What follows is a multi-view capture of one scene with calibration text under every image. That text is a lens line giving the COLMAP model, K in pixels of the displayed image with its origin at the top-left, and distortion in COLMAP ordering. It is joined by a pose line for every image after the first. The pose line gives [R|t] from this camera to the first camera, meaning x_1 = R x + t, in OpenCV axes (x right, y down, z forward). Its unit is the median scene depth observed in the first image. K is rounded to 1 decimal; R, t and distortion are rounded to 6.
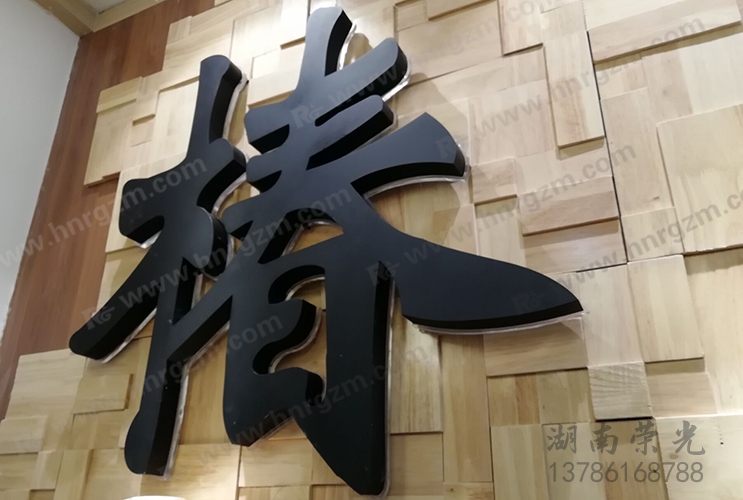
lens RADIAL K [[595.0, 0, 371.5], [0, 595.0, 250.0], [0, 0, 1]] dist [-0.007363, 0.004342]
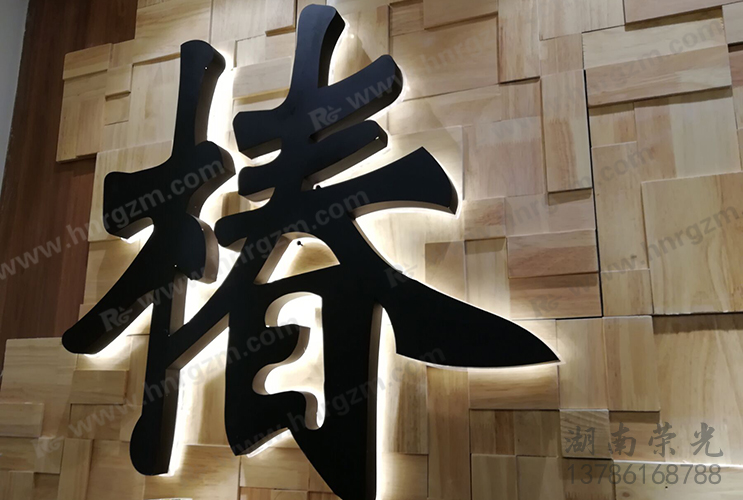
lens RADIAL K [[595.0, 0, 371.5], [0, 595.0, 250.0], [0, 0, 1]] dist [-0.007363, 0.004342]
pose [[0.996109, 0.017078, 0.086464, -0.081110], [-0.033603, 0.980535, 0.193447, -0.254563], [-0.081477, -0.195600, 0.977293, -0.019316]]
